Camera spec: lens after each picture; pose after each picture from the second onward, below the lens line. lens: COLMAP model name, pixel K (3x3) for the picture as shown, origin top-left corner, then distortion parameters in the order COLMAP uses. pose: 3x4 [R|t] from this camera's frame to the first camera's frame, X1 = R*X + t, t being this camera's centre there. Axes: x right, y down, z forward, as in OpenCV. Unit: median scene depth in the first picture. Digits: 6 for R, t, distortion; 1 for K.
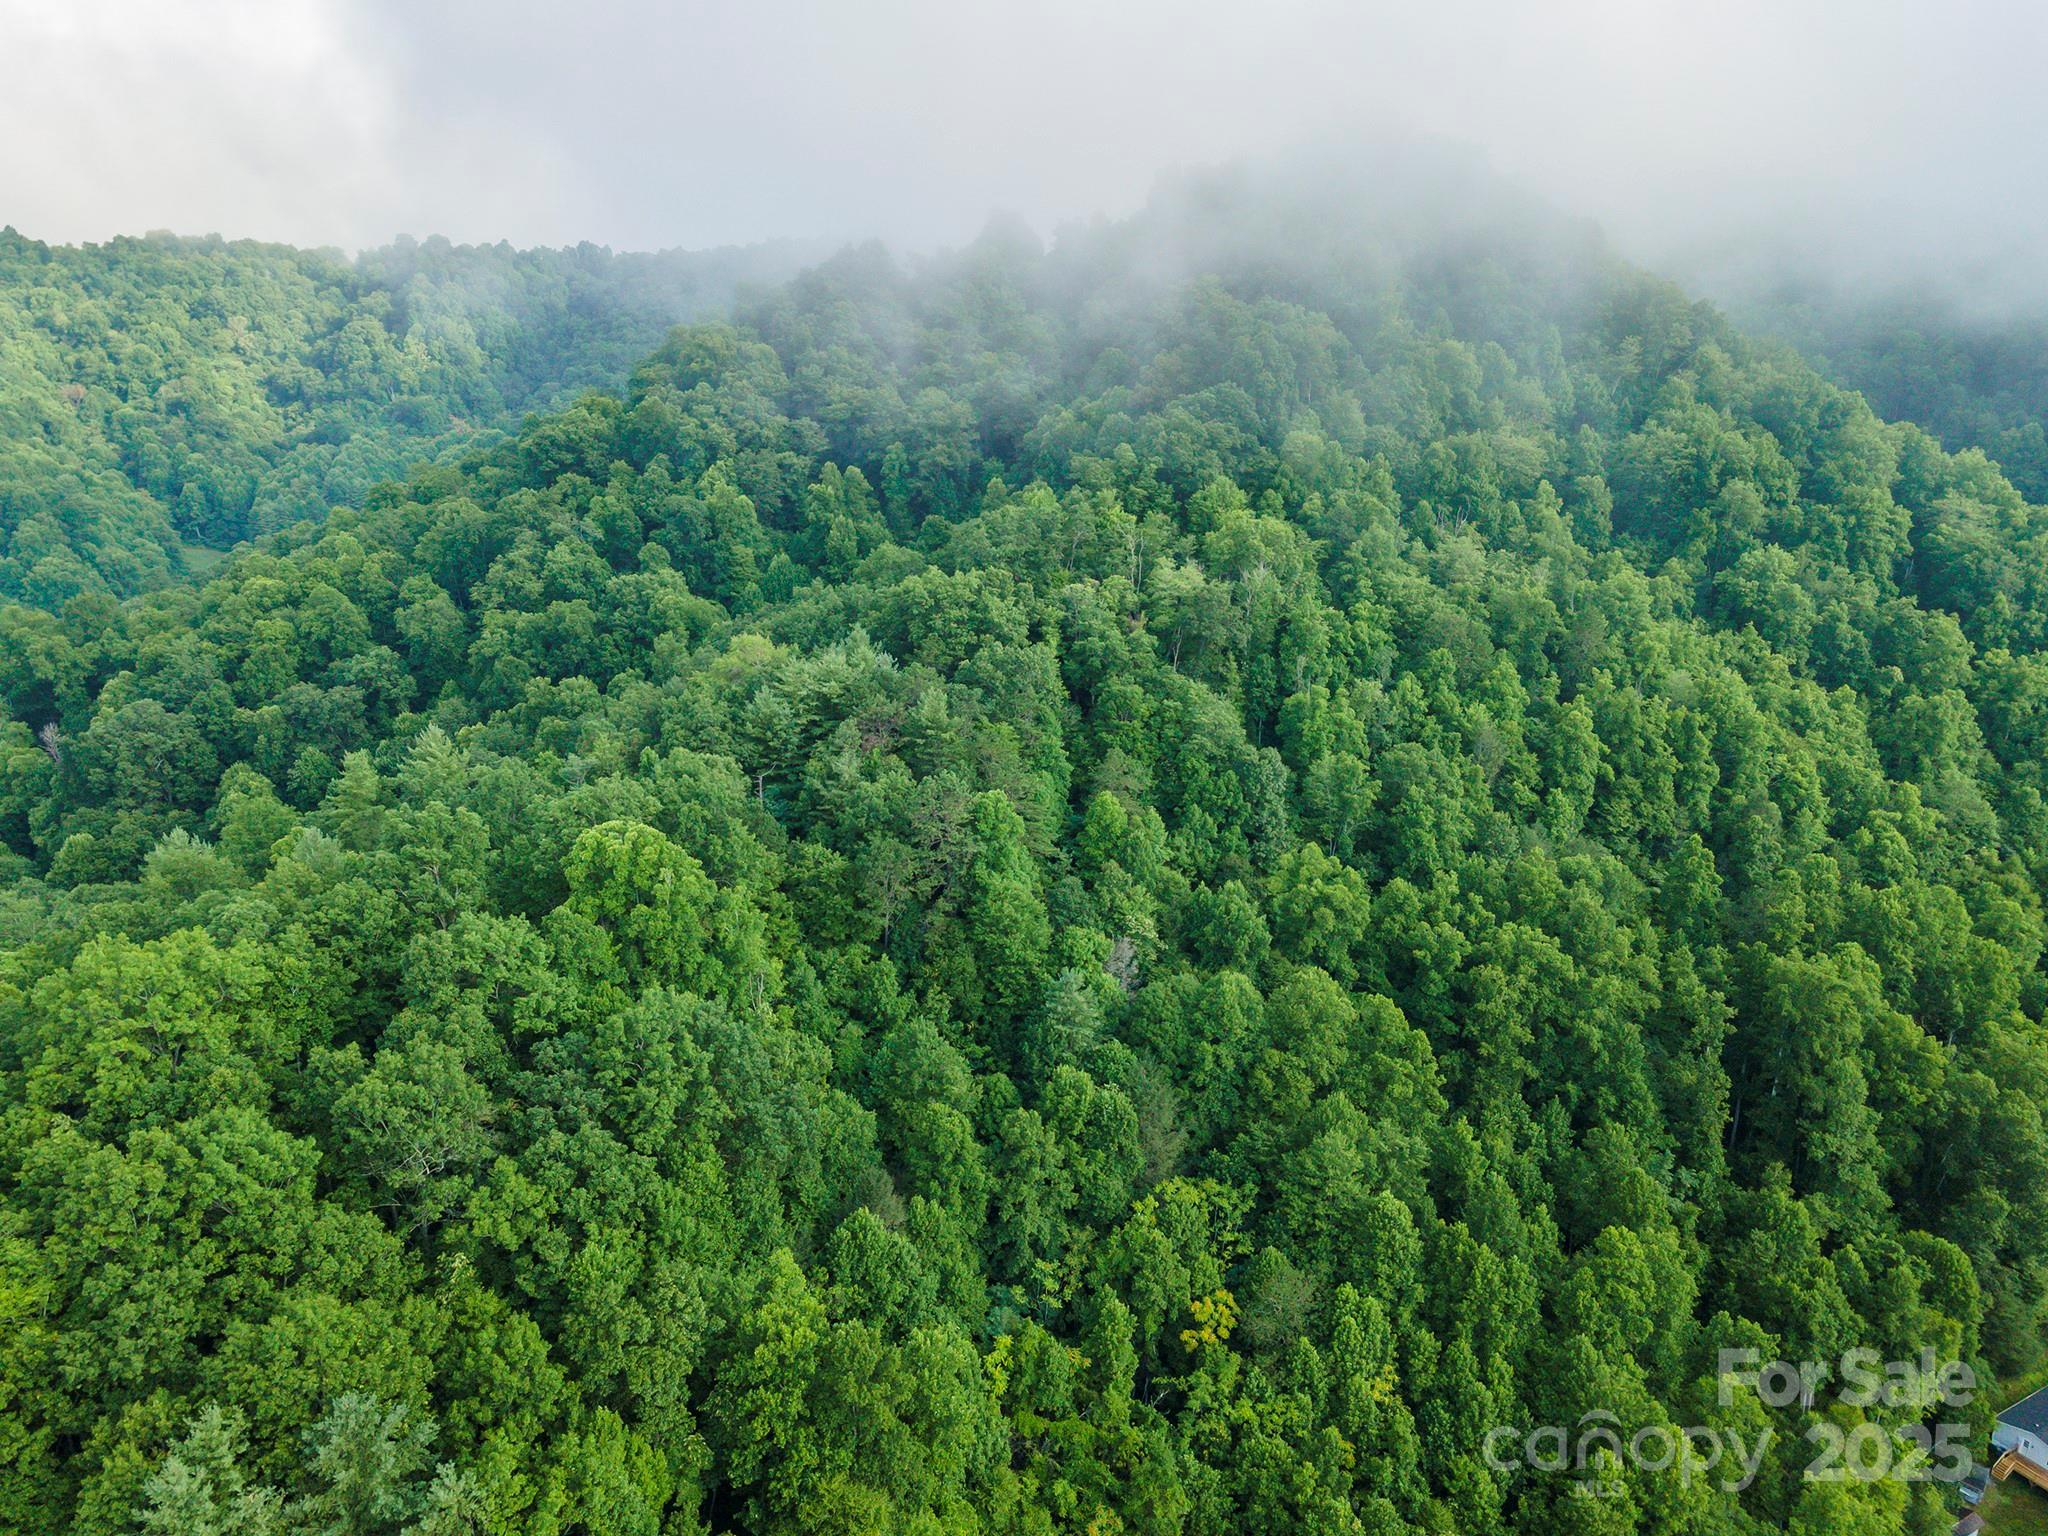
lens RADIAL K [[1498.0, 0, 1027.1], [0, 1498.0, 754.2], [0, 0, 1]] dist [0.053046, 0.030261]
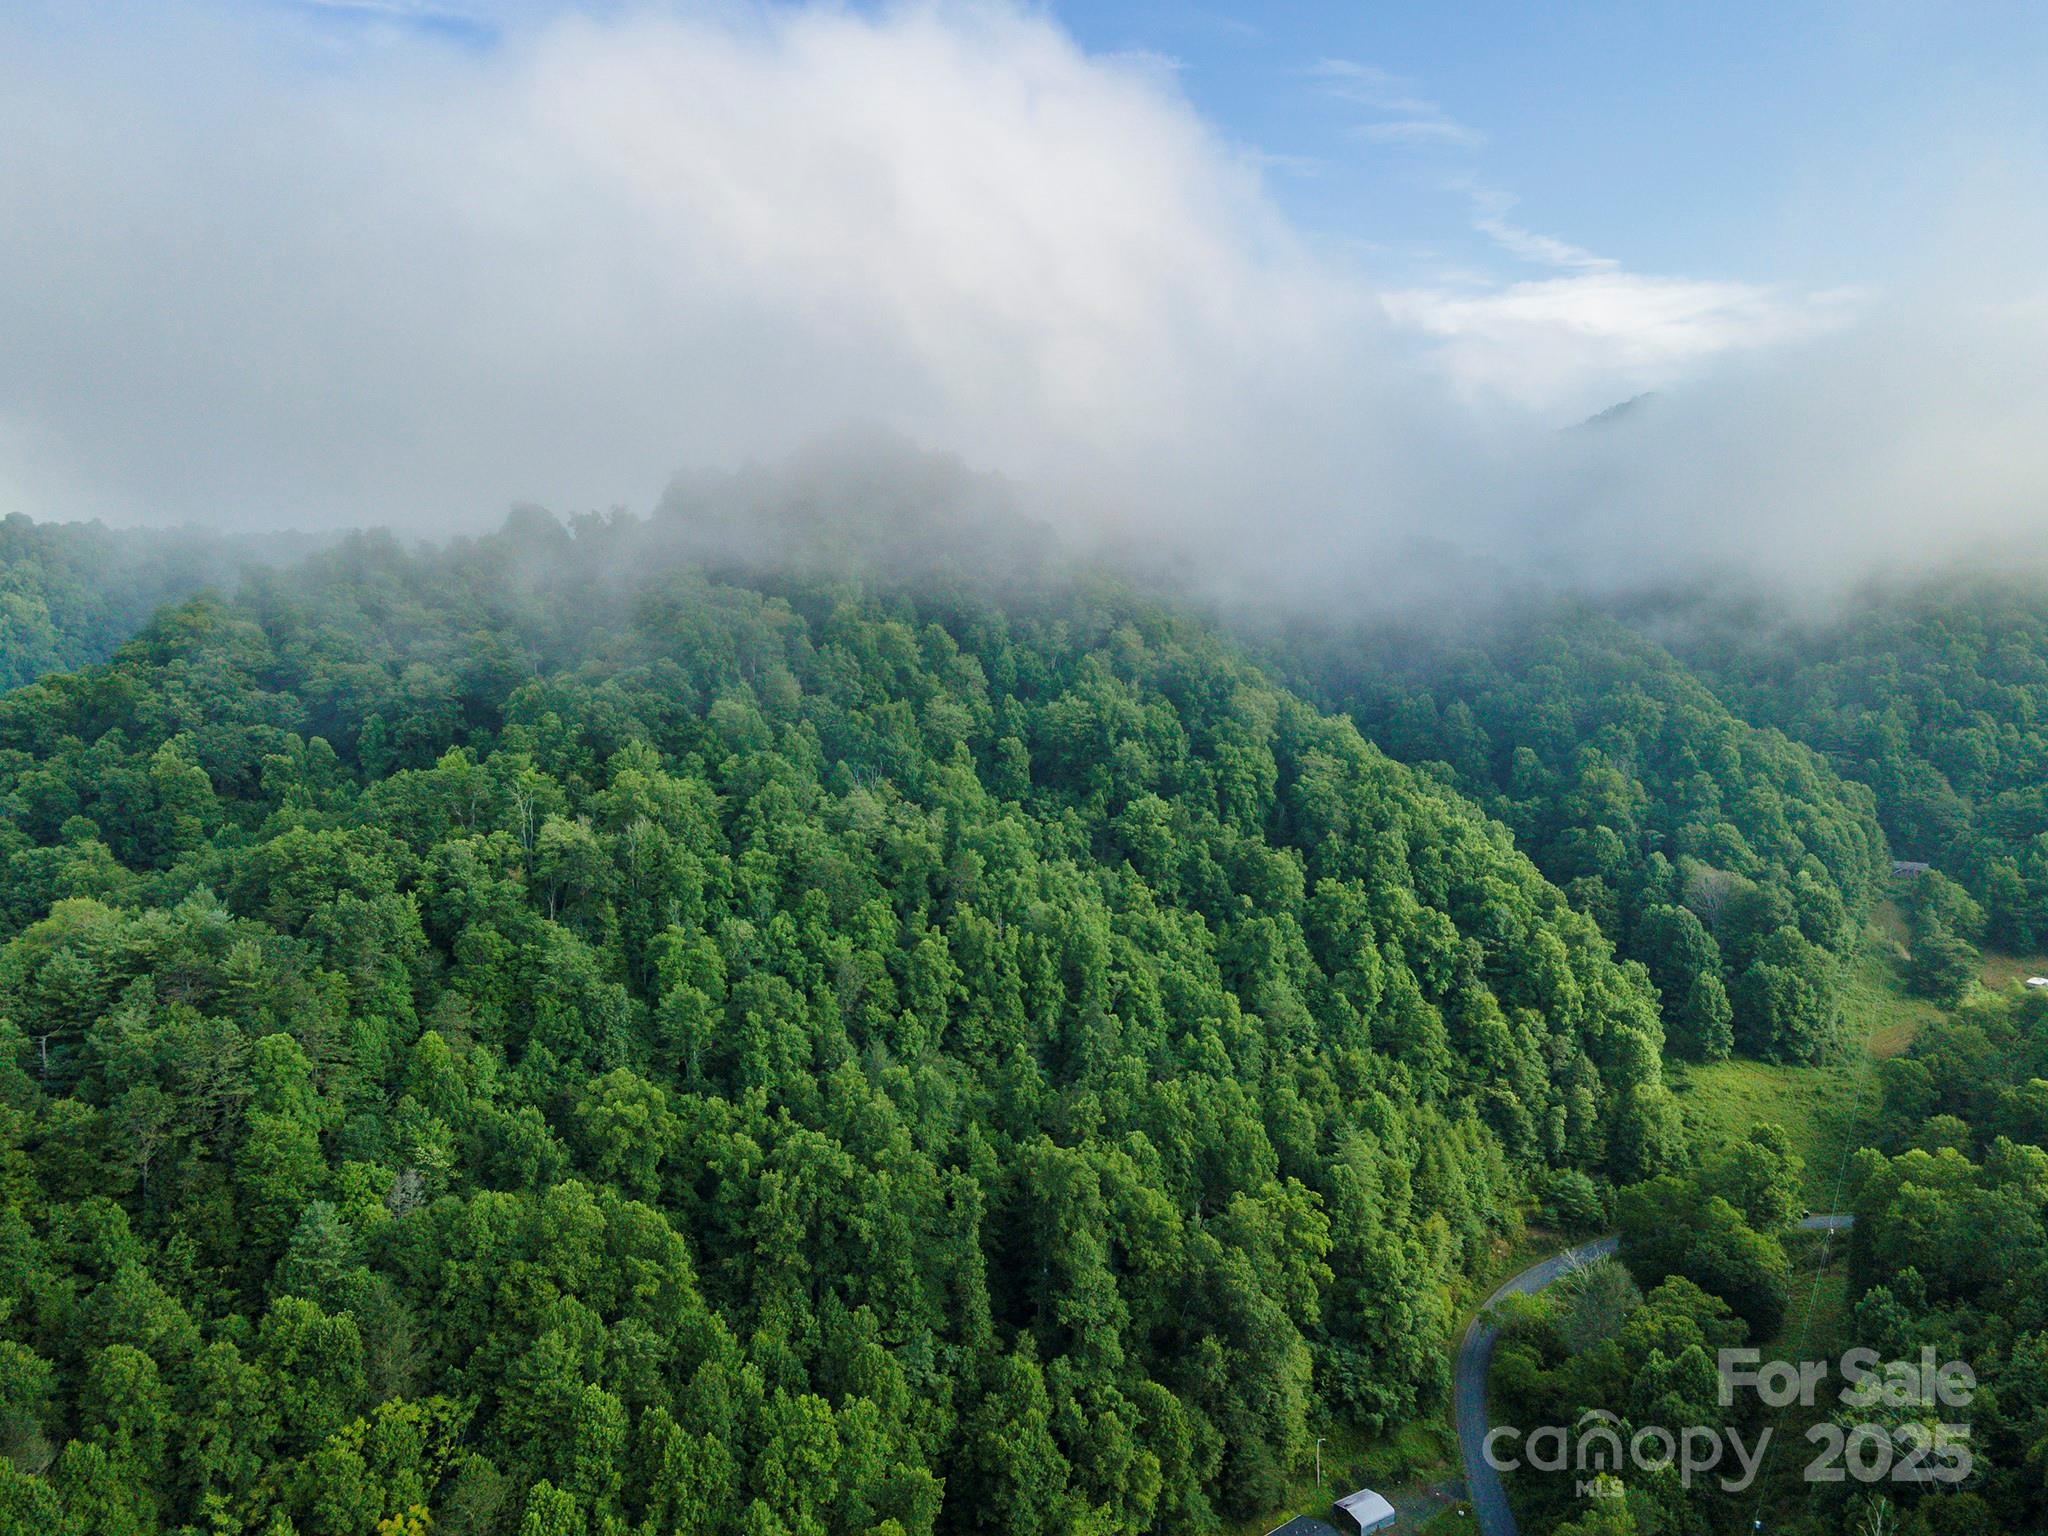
lens RADIAL K [[1498.0, 0, 1027.1], [0, 1498.0, 754.2], [0, 0, 1]] dist [0.053046, 0.030261]
pose [[0.982926, -0.017222, 0.183192, 0.236012], [0.049143, 0.984014, -0.171175, 0.030949], [-0.177315, 0.177255, 0.968060, -0.129067]]
